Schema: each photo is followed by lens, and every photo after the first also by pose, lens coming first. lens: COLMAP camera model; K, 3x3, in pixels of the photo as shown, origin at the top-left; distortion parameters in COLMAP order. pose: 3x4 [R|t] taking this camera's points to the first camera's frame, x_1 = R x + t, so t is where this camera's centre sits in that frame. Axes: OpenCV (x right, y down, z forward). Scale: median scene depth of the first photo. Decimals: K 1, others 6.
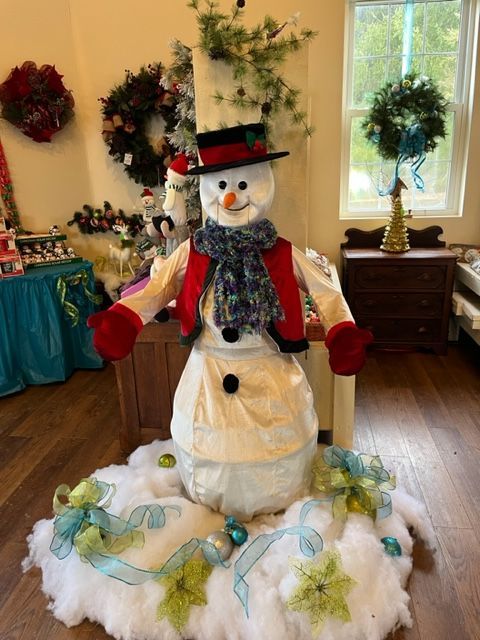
lens RADIAL K [[502.0, 0, 240.0], [0, 502.0, 320.0], [0, 0, 1]] dist [0.107691, -0.147092]
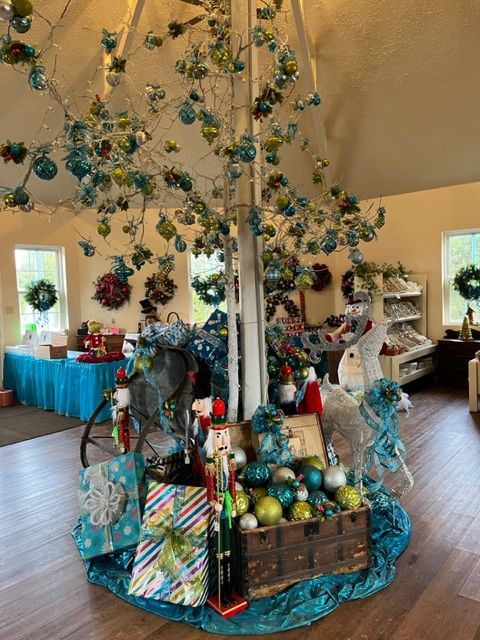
lens RADIAL K [[502.0, 0, 240.0], [0, 502.0, 320.0], [0, 0, 1]] dist [0.107691, -0.147092]
pose [[0.865823, 0.036794, -0.498996, 0.501071], [-0.153431, 0.968770, -0.194791, 0.321406], [0.476245, 0.245216, 0.844429, -1.195790]]
